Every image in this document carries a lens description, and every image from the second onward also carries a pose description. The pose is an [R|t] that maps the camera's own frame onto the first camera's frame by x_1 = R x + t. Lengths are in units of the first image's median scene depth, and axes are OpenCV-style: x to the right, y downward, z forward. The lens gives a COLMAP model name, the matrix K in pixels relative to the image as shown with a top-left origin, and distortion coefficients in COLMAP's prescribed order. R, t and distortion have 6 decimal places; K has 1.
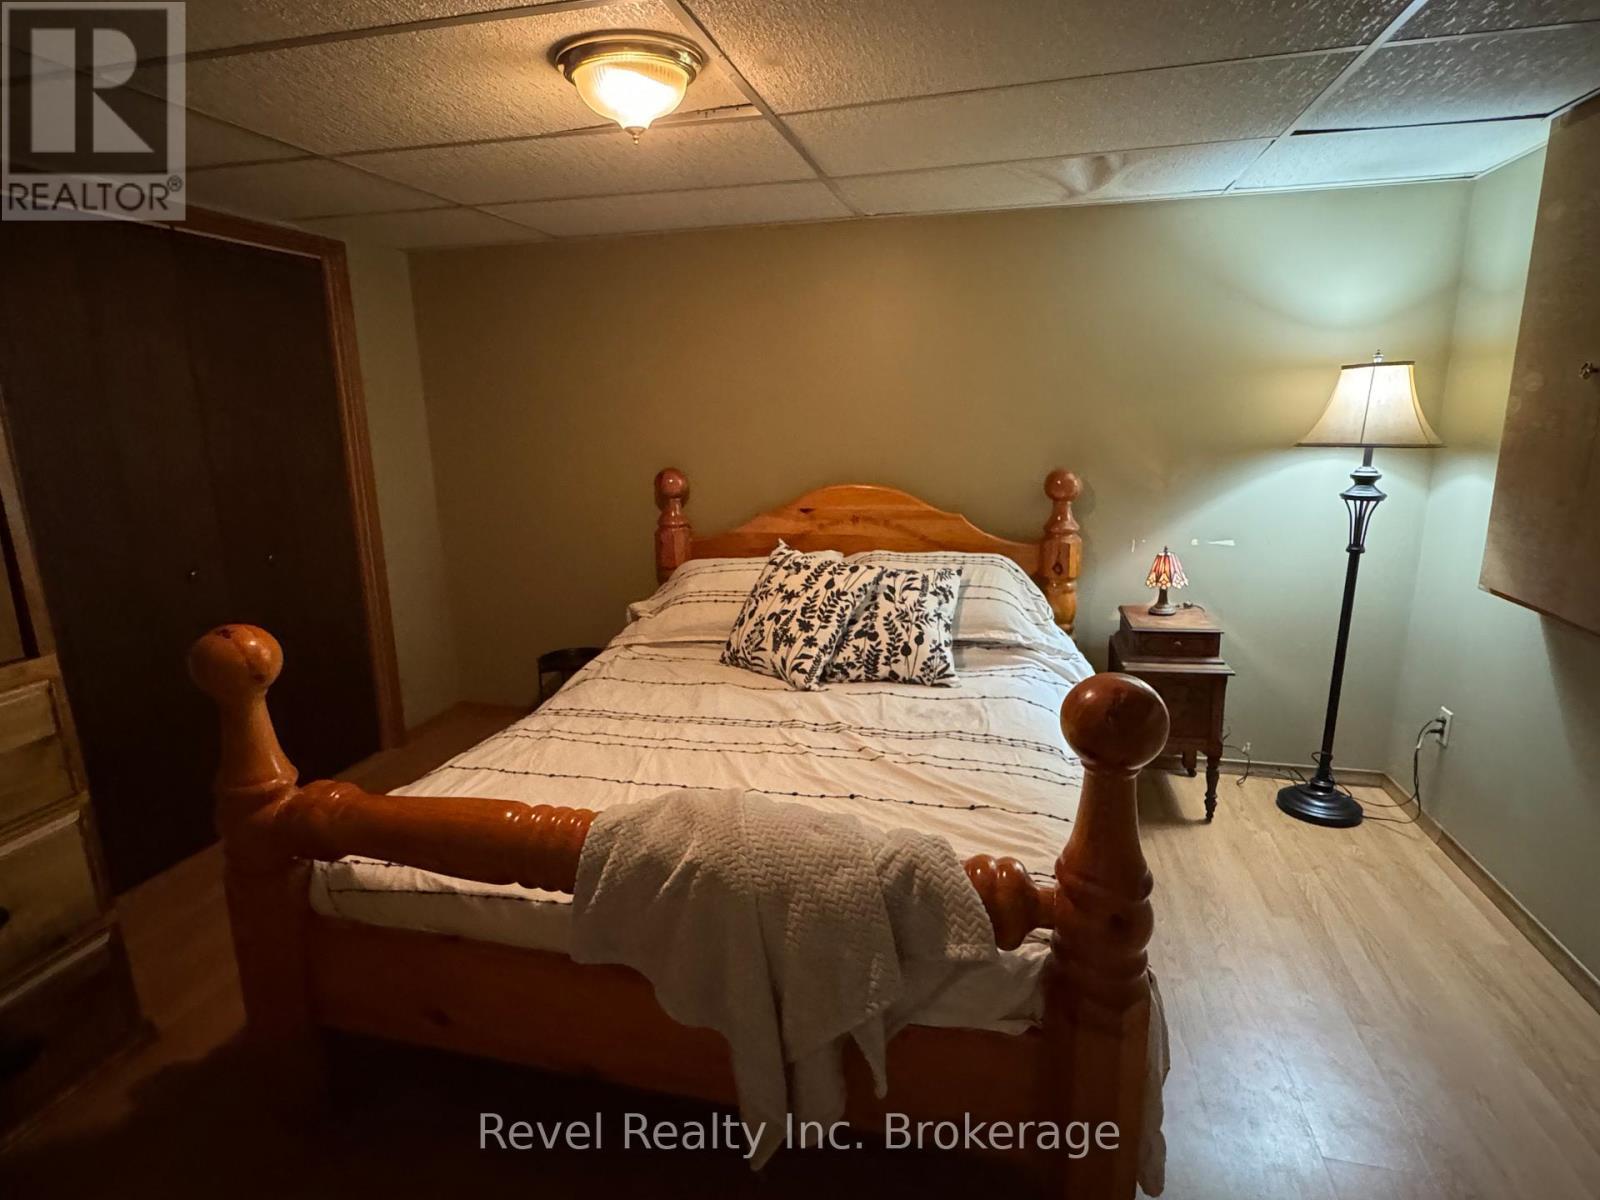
lens RADIAL K [[811.3, 0, 793.2], [0, 811.3, 600.8], [0, 0, 1]] dist [-0.005987, 0.001460]
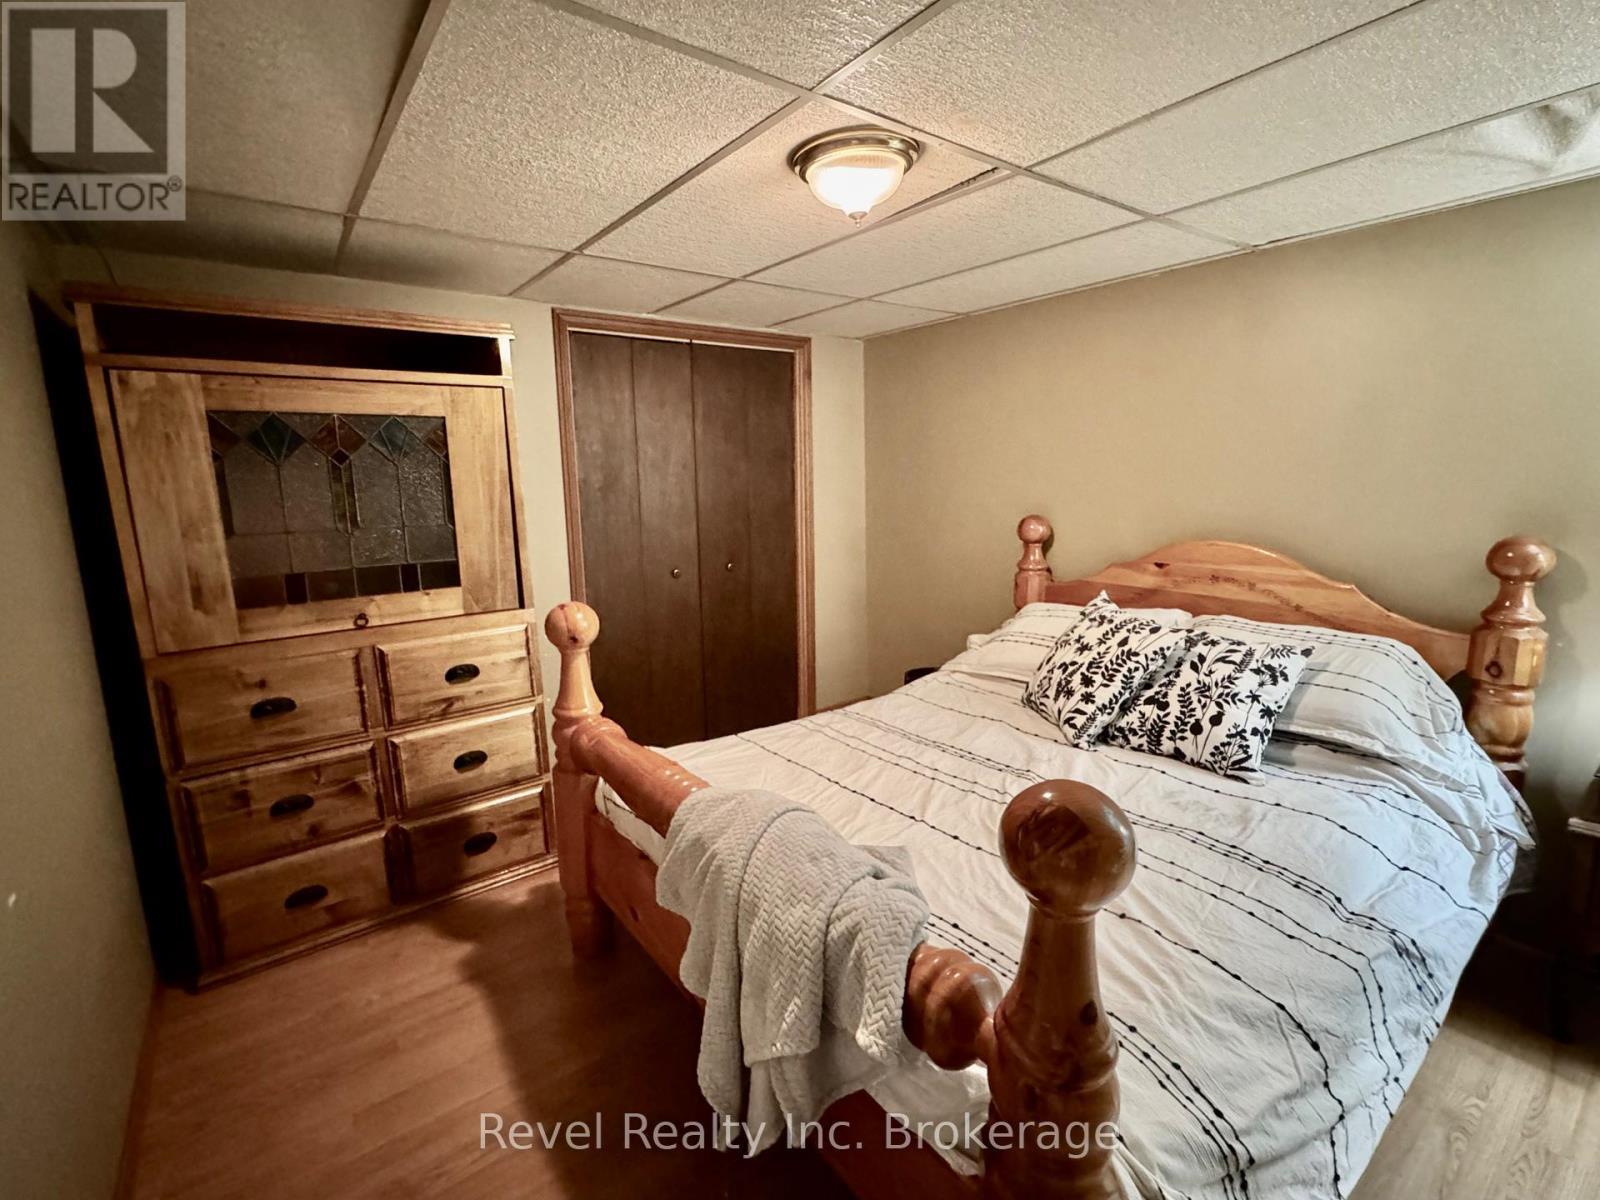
lens RADIAL K [[705.0, 0, 800.0], [0, 705.0, 600.0], [0, 0, 1]] dist [0.000686, 0.000759]
pose [[0.791914, 0.114697, -0.599765, 0.234992], [-0.139037, 0.990270, 0.005795, -0.021438], [0.594594, 0.078800, 0.800155, 0.114043]]
